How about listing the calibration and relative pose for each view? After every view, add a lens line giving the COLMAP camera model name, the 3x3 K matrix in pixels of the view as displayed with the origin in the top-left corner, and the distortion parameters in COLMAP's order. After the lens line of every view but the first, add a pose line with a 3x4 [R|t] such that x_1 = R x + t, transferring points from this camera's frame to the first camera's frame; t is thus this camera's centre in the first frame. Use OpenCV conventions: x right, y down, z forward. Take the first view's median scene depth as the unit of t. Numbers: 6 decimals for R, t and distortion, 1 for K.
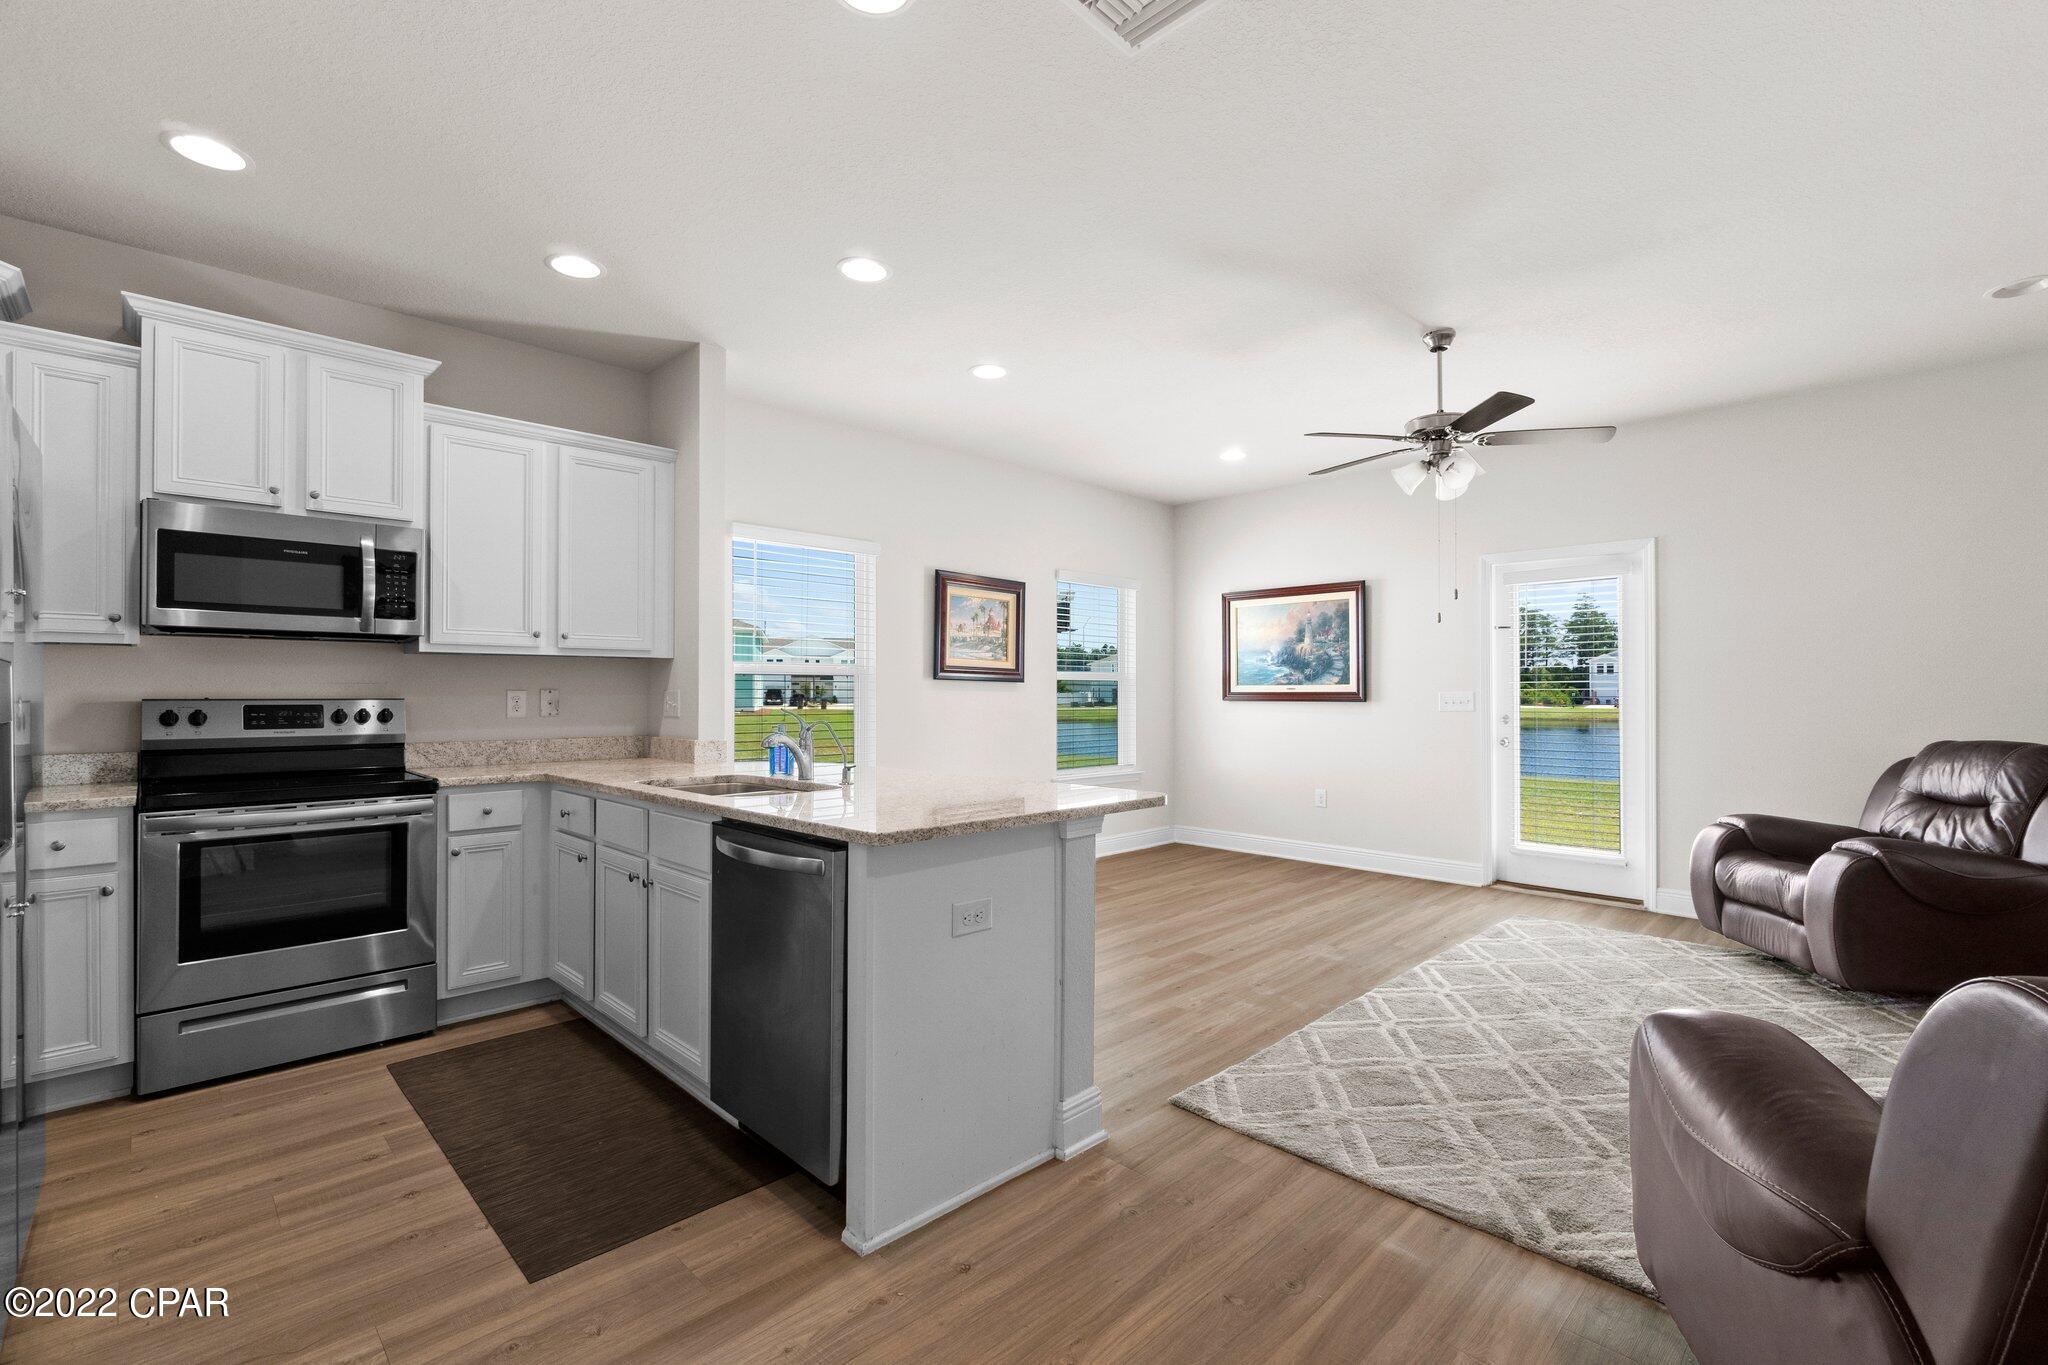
lens RADIAL K [[894.8, 0, 1026.2], [0, 894.8, 685.9], [0, 0, 1]] dist [-0.002955, -0.000123]
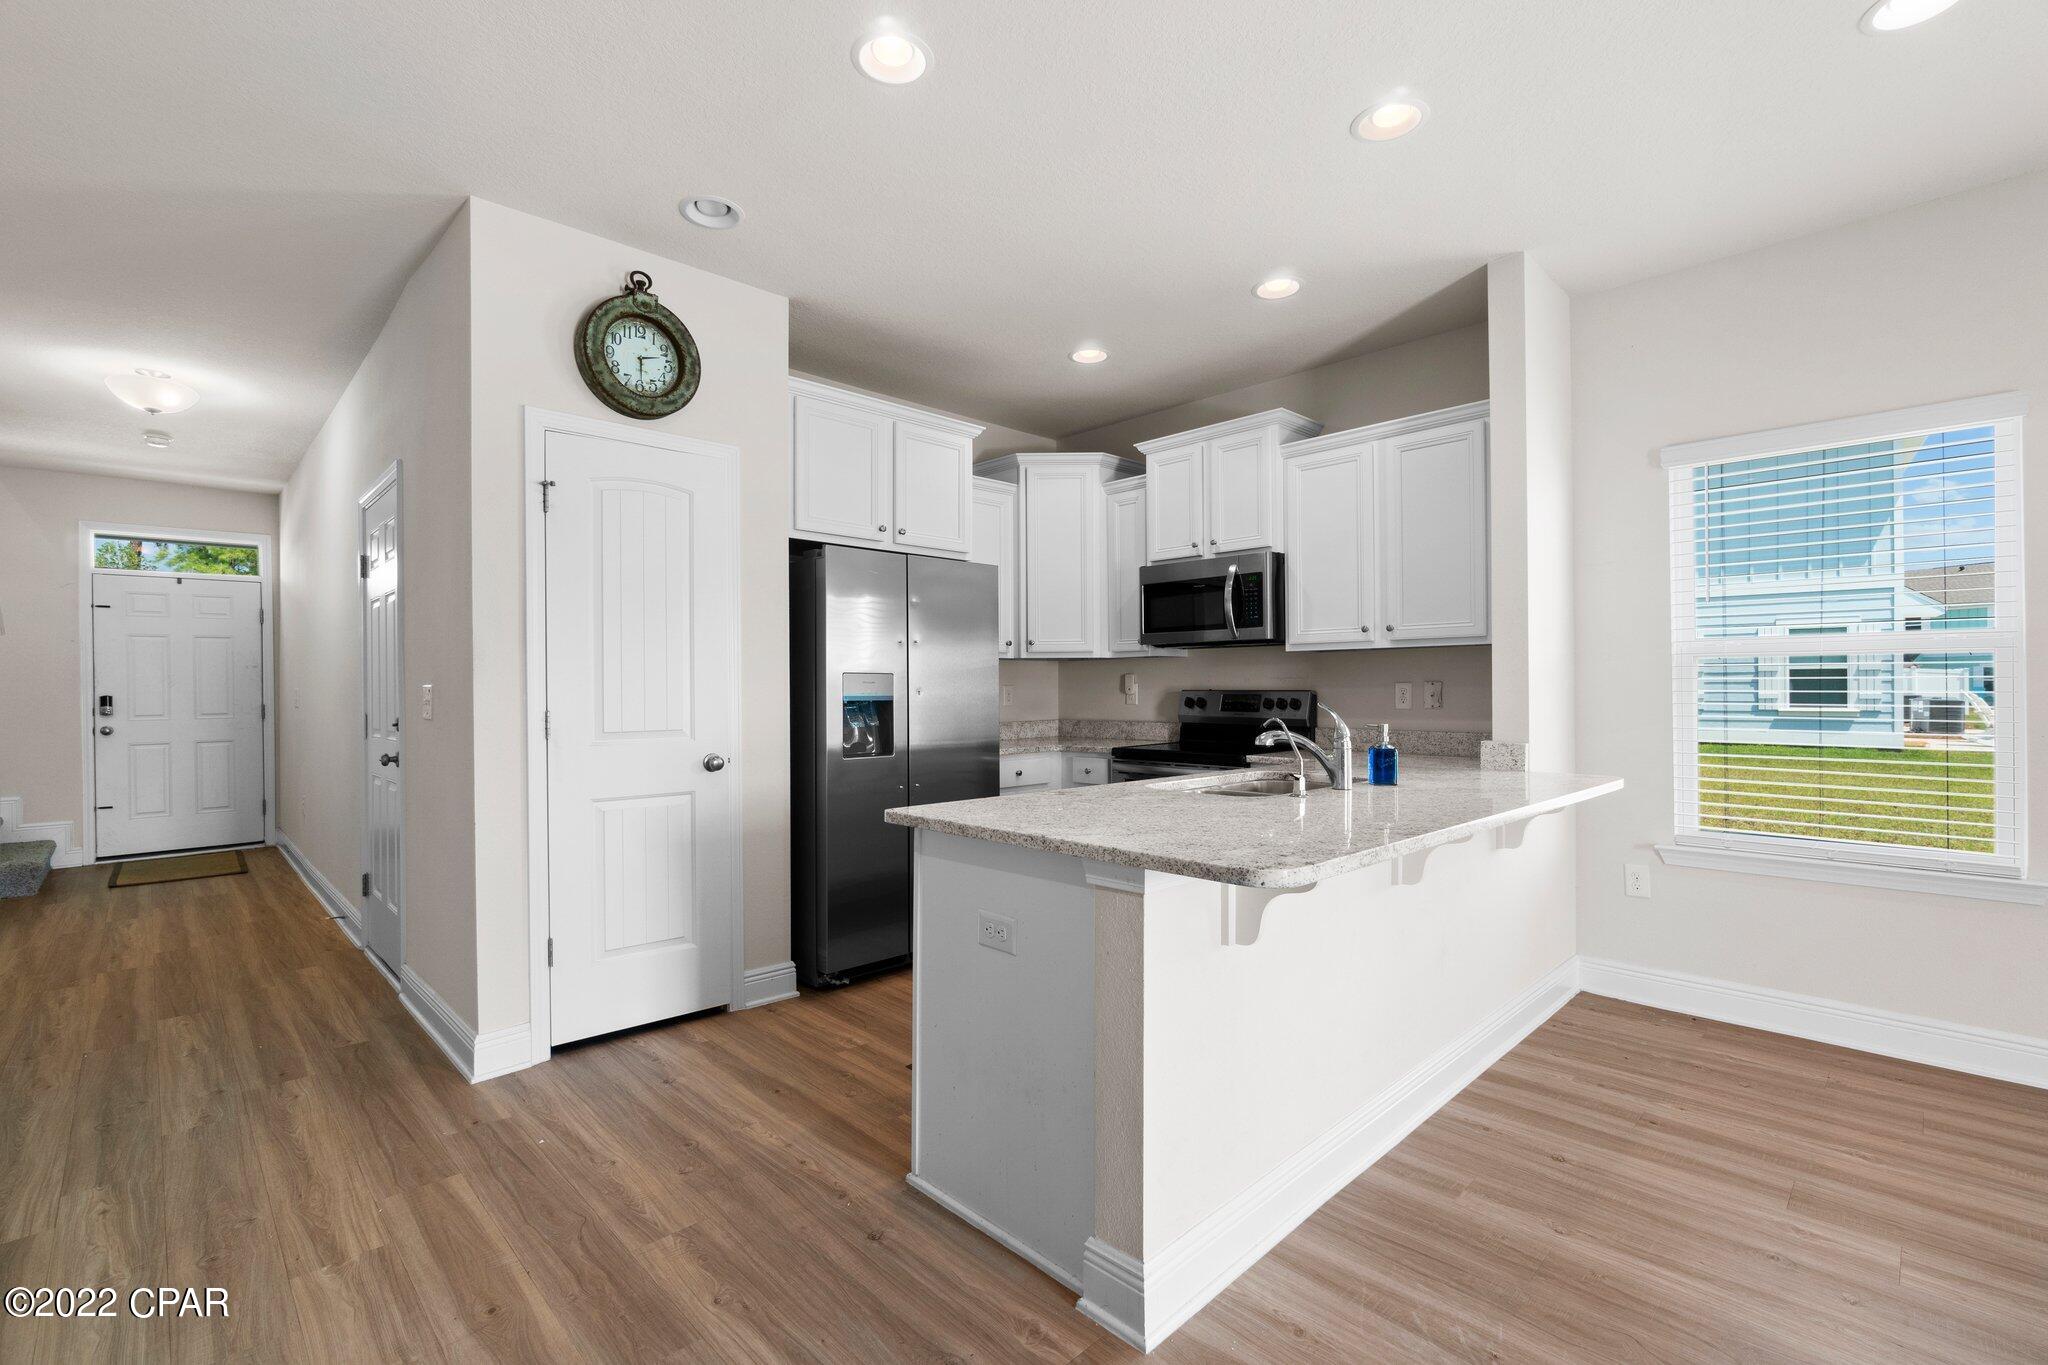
lens RADIAL K [[901.6, 0, 1026.0], [0, 901.6, 685.2], [0, 0, 1]] dist [-0.003654, -0.000779]
pose [[-0.008181, -0.004017, -0.999958, 0.389761], [0.010597, 0.999935, -0.004104, 0.006139], [0.999910, -0.010630, -0.008138, 0.473681]]
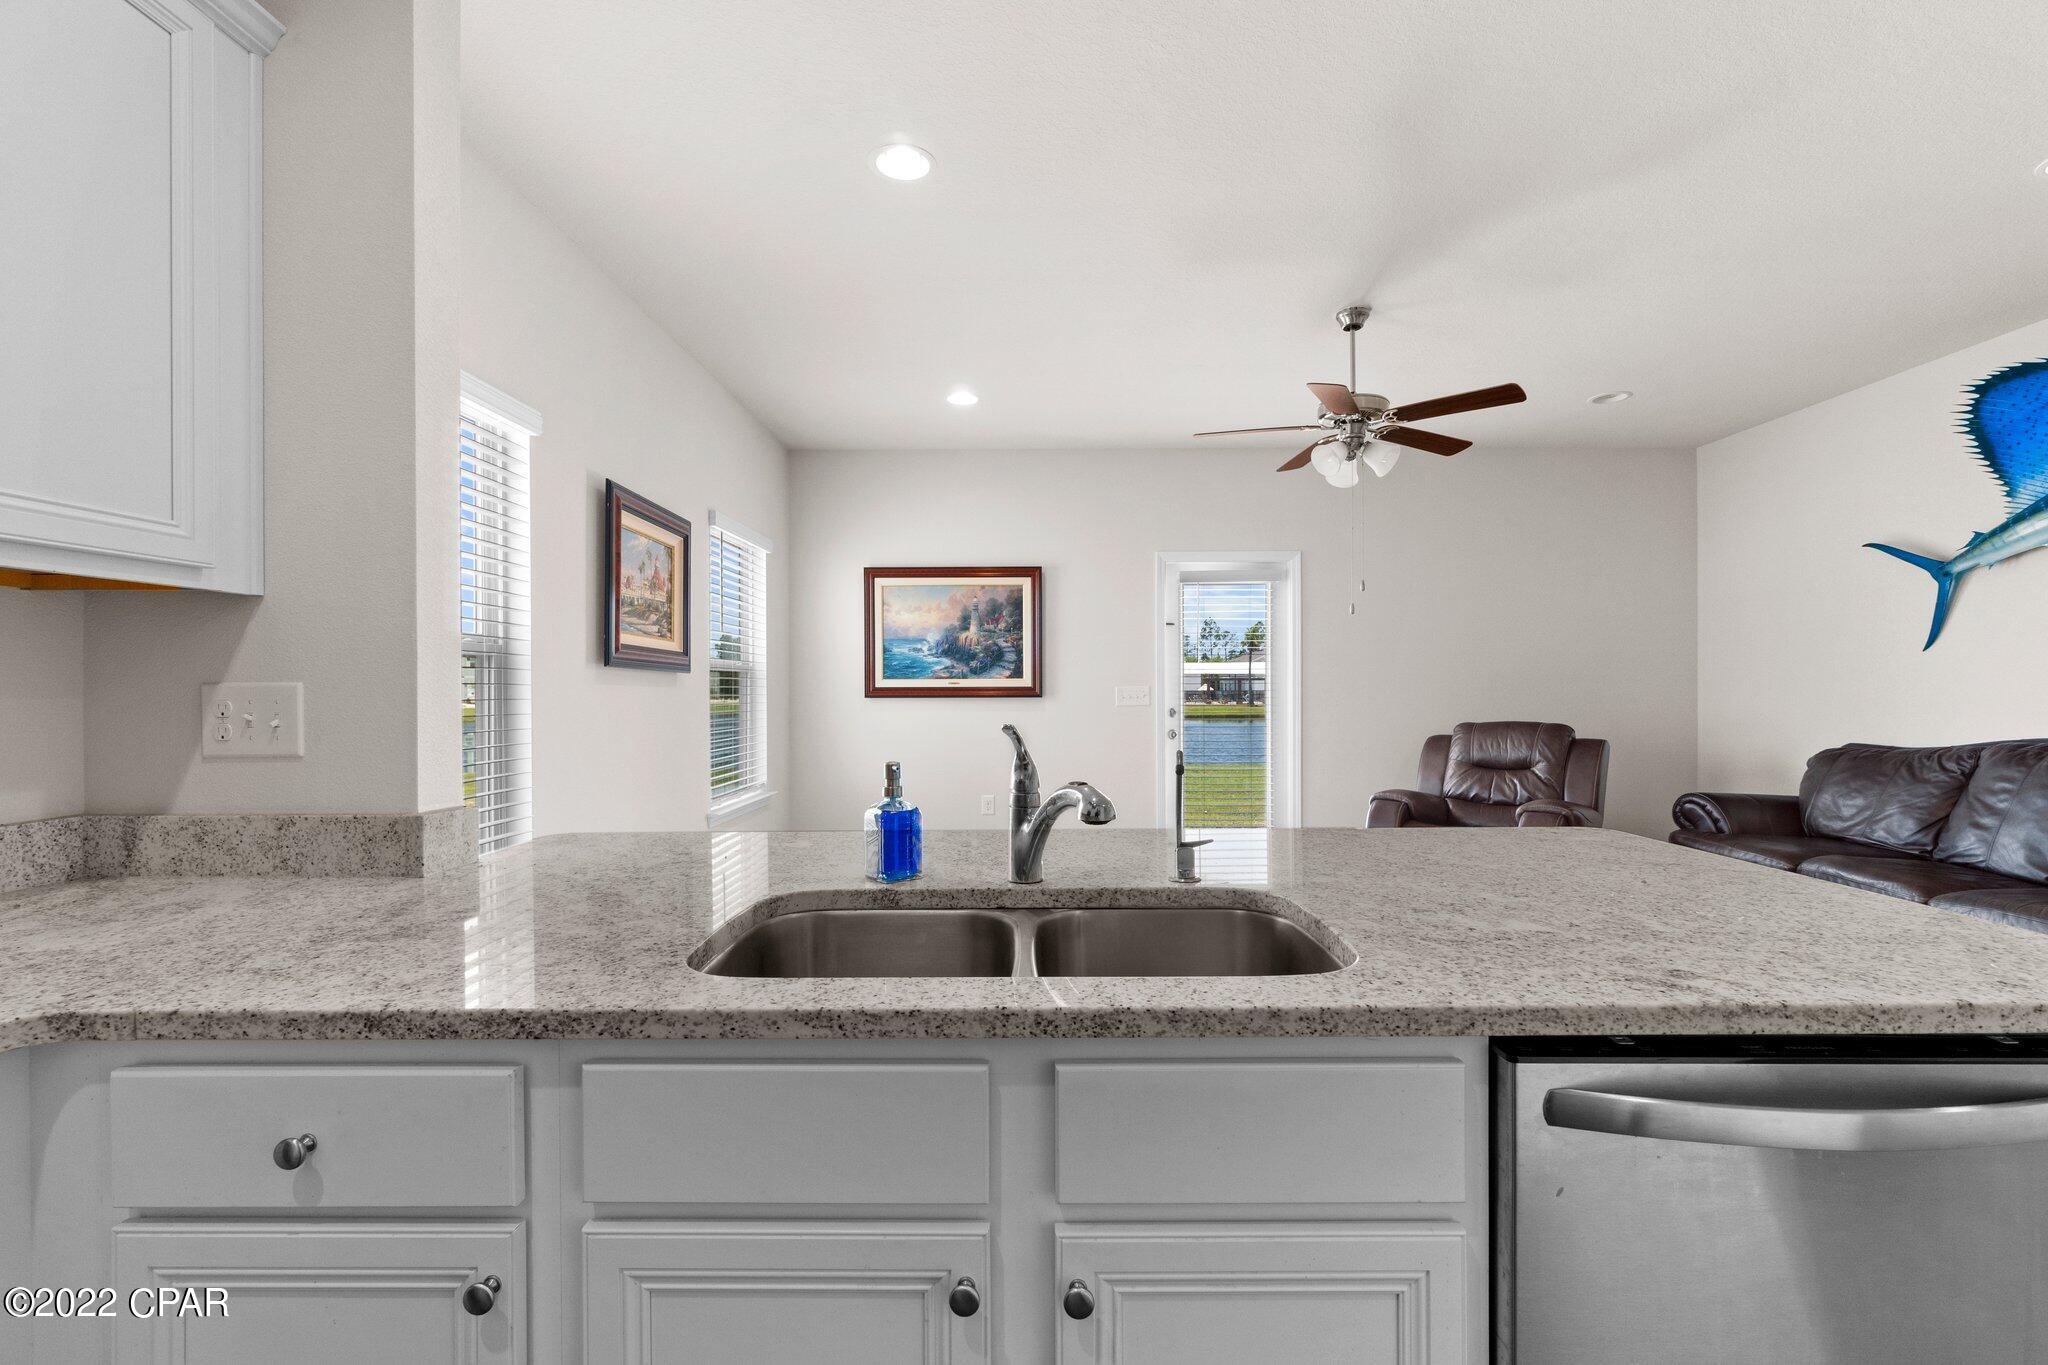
lens RADIAL K [[901.6, 0, 1026.0], [0, 901.6, 685.2], [0, 0, 1]] dist [-0.003654, -0.000779]
pose [[0.712111, -0.001131, 0.702066, -0.371134], [-0.000603, 0.999997, 0.002223, 0.004046], [-0.702067, -0.002007, 0.712108, 0.448217]]
